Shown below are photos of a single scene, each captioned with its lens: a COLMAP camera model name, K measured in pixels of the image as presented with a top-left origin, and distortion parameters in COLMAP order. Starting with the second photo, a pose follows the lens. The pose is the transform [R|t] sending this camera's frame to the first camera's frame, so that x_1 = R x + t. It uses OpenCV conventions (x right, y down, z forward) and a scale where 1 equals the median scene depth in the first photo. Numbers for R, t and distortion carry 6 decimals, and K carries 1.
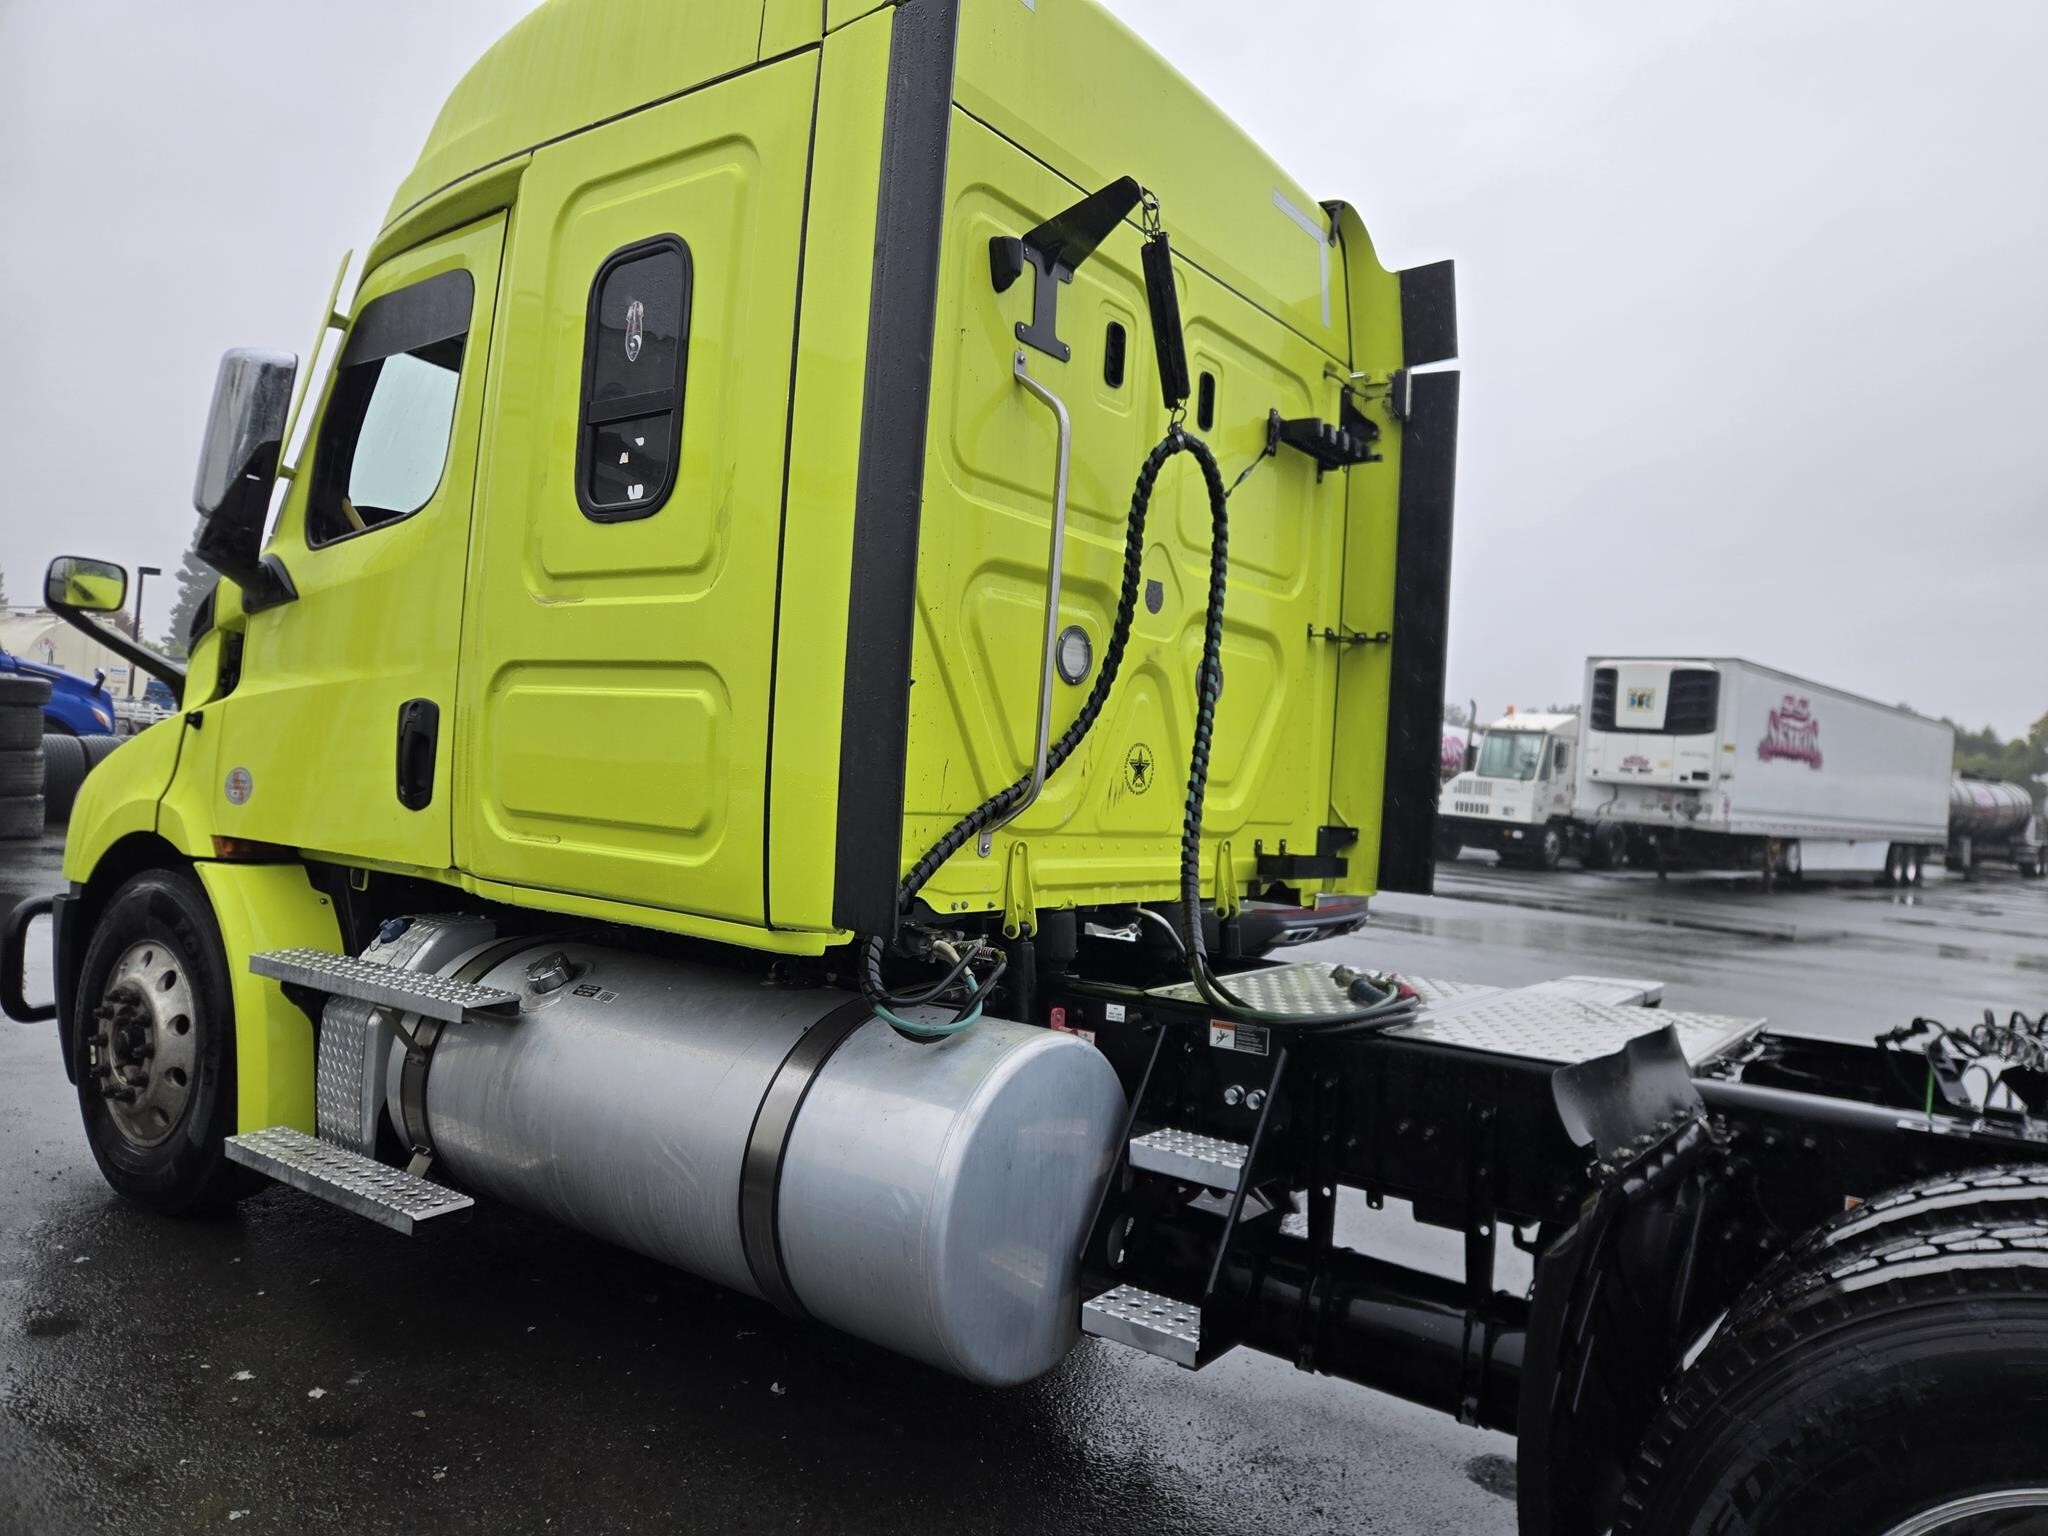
lens RADIAL K [[1368.7, 0, 987.0], [0, 1368.7, 731.4], [0, 0, 1]] dist [0.061940, -0.069239]
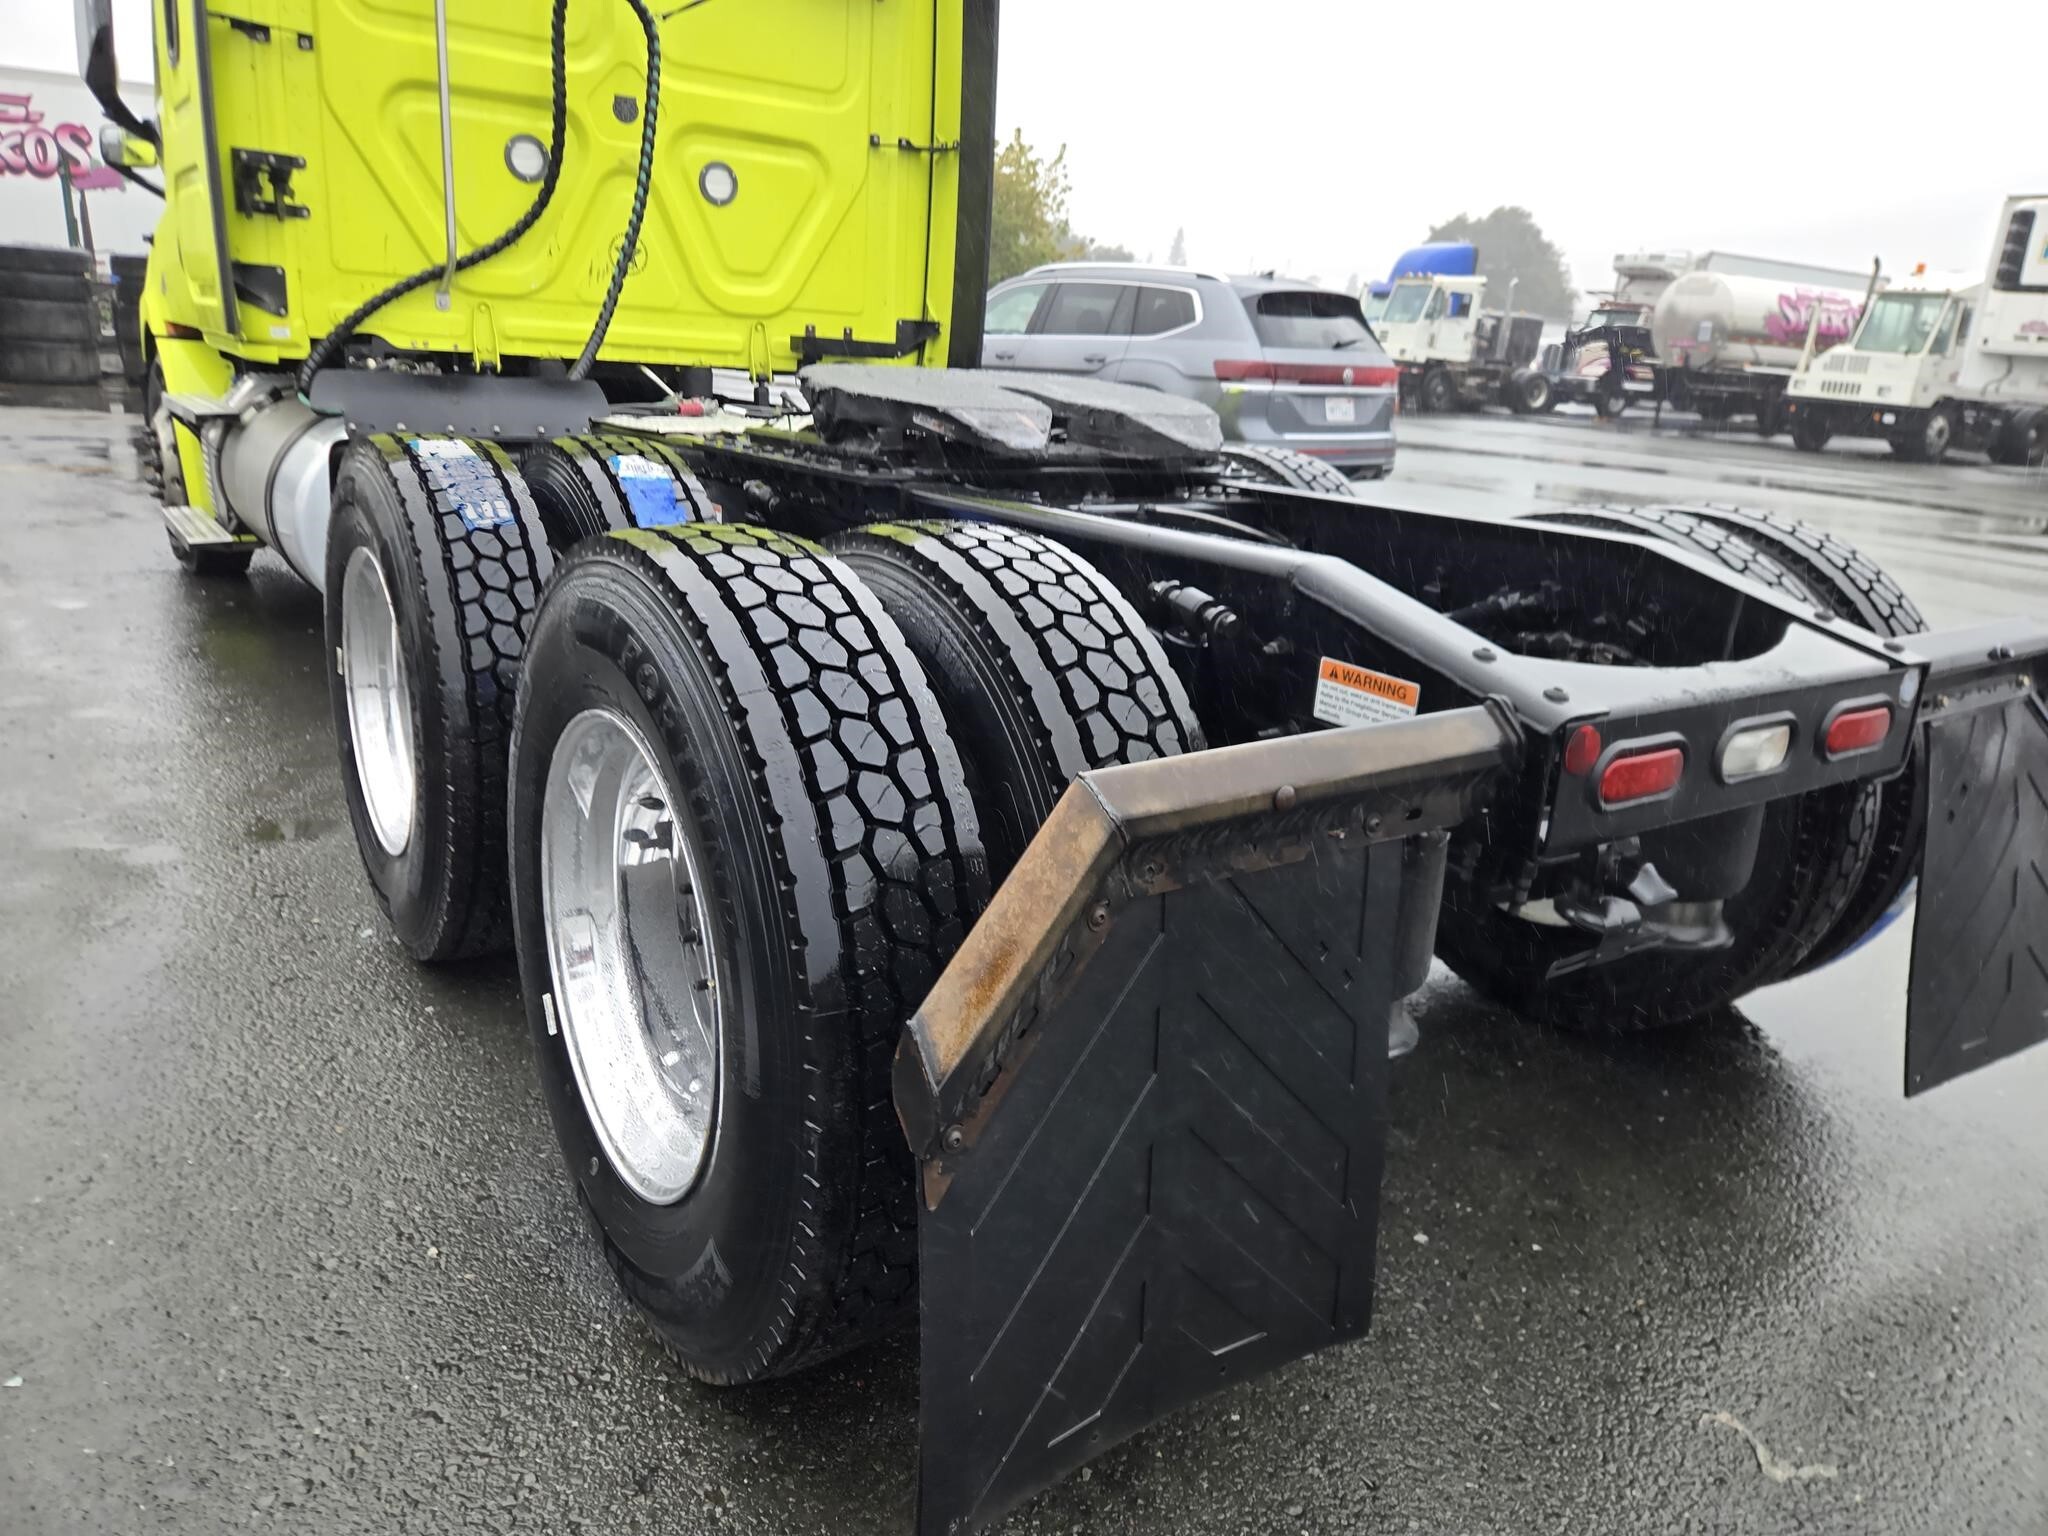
lens RADIAL K [[1397.1, 0, 1020.4], [0, 1397.1, 739.4], [0, 0, 1]] dist [0.077337, -0.072003]
pose [[0.948260, 0.082274, -0.306650, 0.823343], [0.006061, 0.960974, 0.276571, 0.090570], [0.317437, -0.264120, 0.910755, -0.210607]]
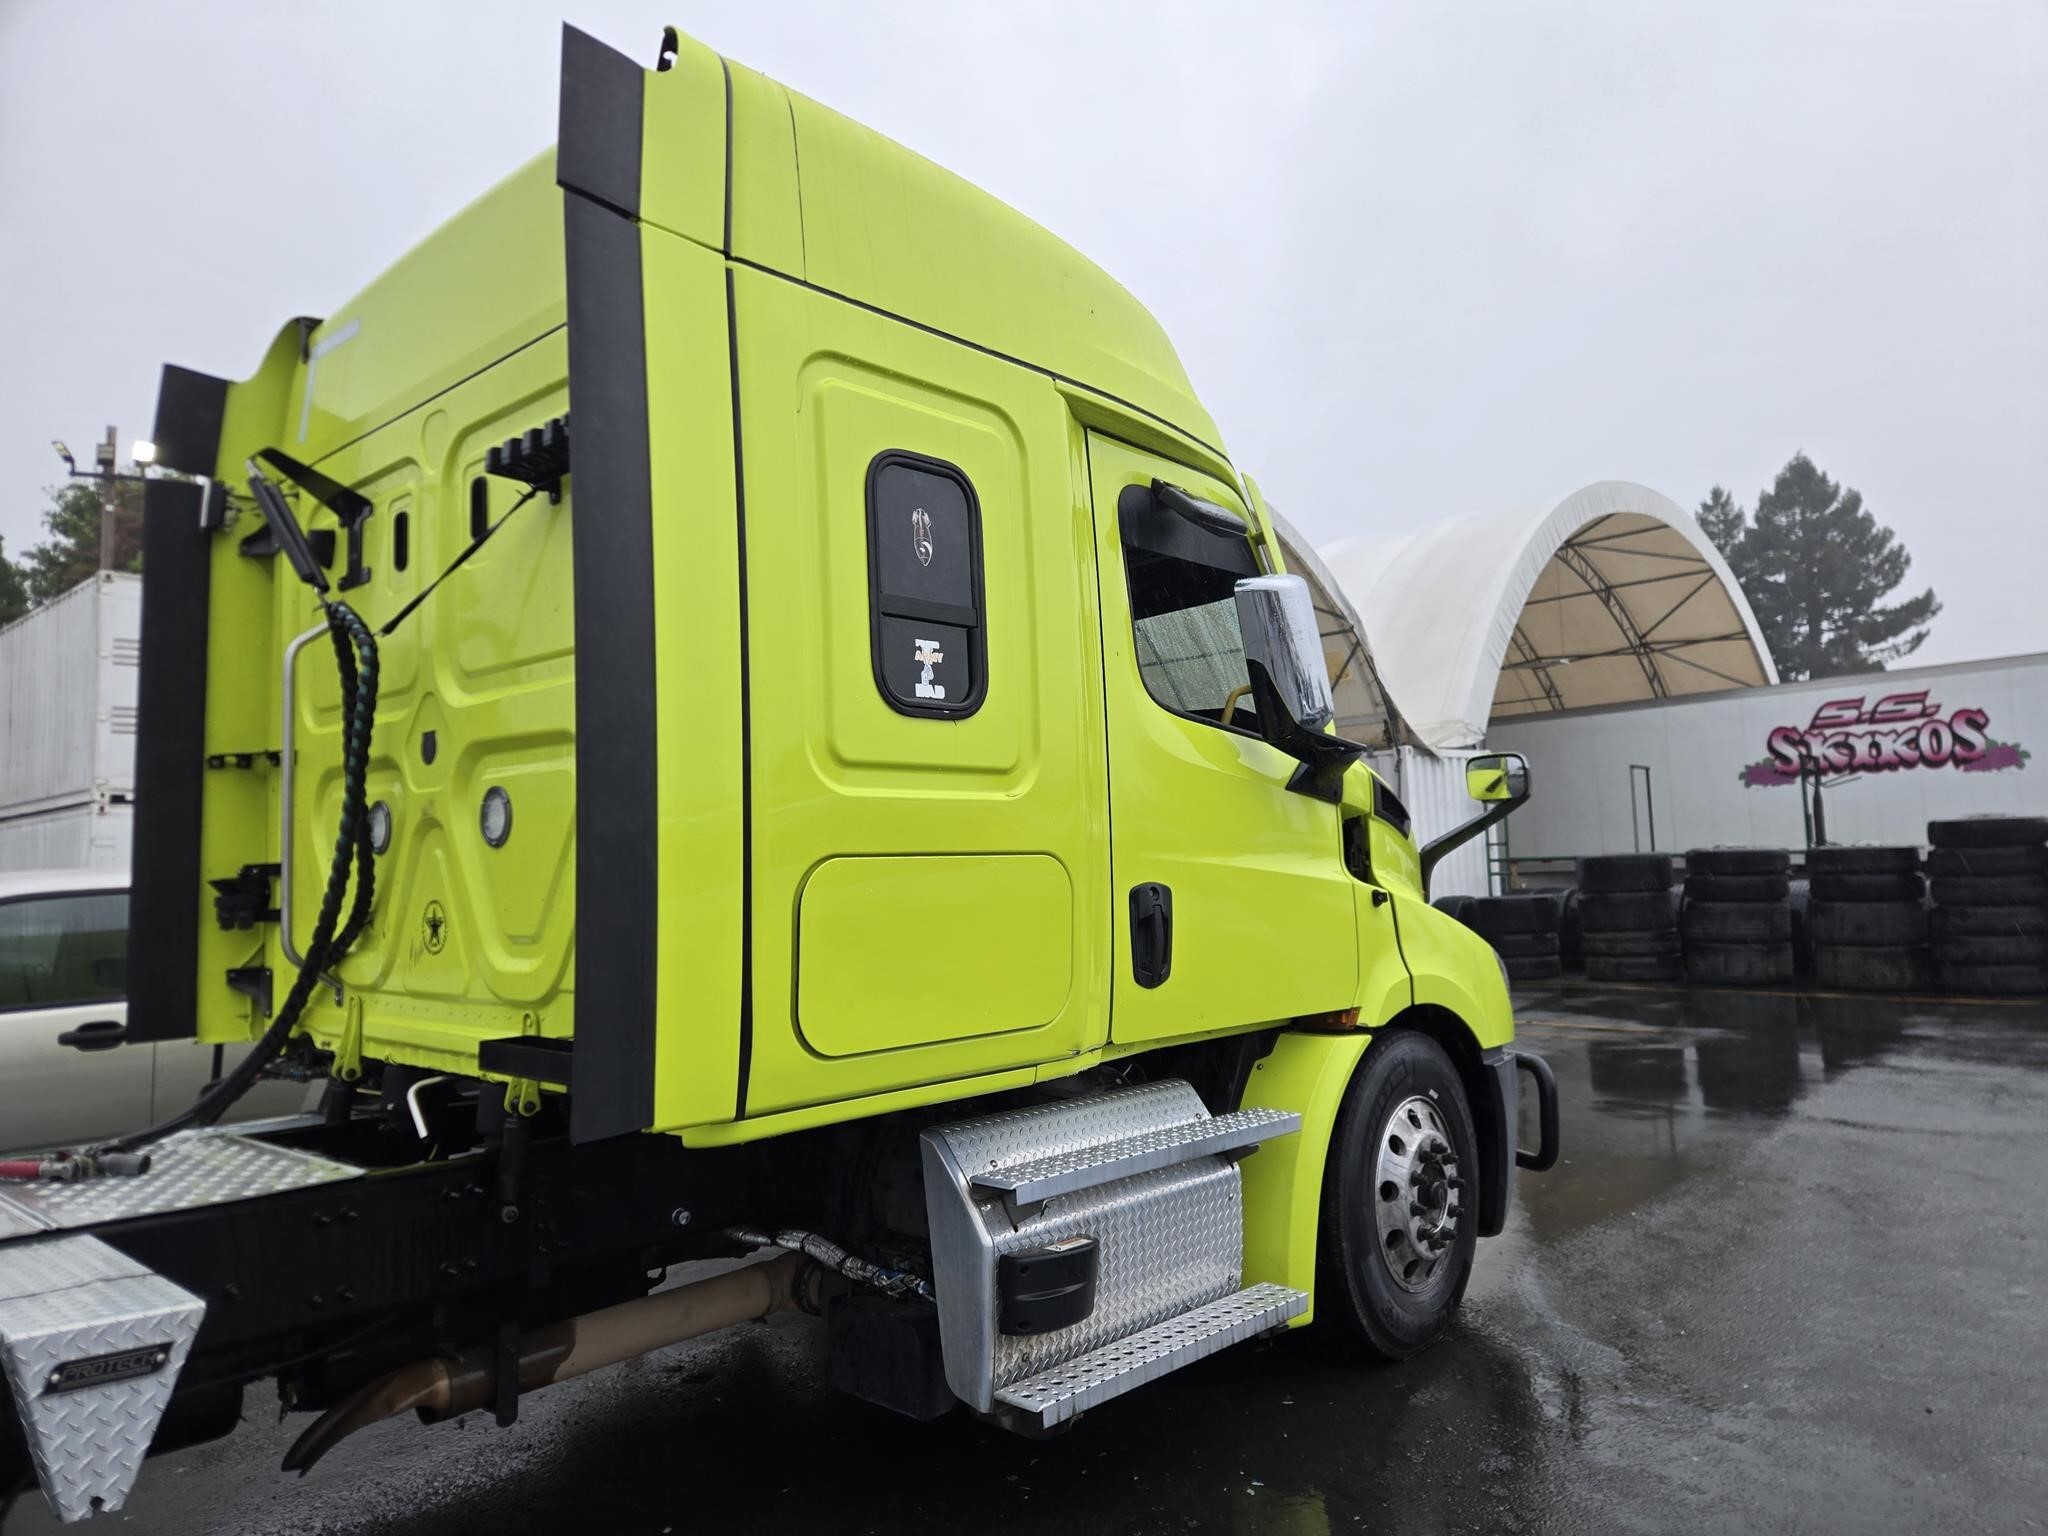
lens RADIAL K [[1360.8, 0, 1024.5], [0, 1360.8, 752.3], [0, 0, 1]] dist [0.069174, -0.058363]
pose [[-0.120545, -0.141619, -0.982554, 0.915522], [0.048503, 0.987750, -0.148318, 0.061921], [0.991522, -0.065536, -0.112200, 1.363544]]
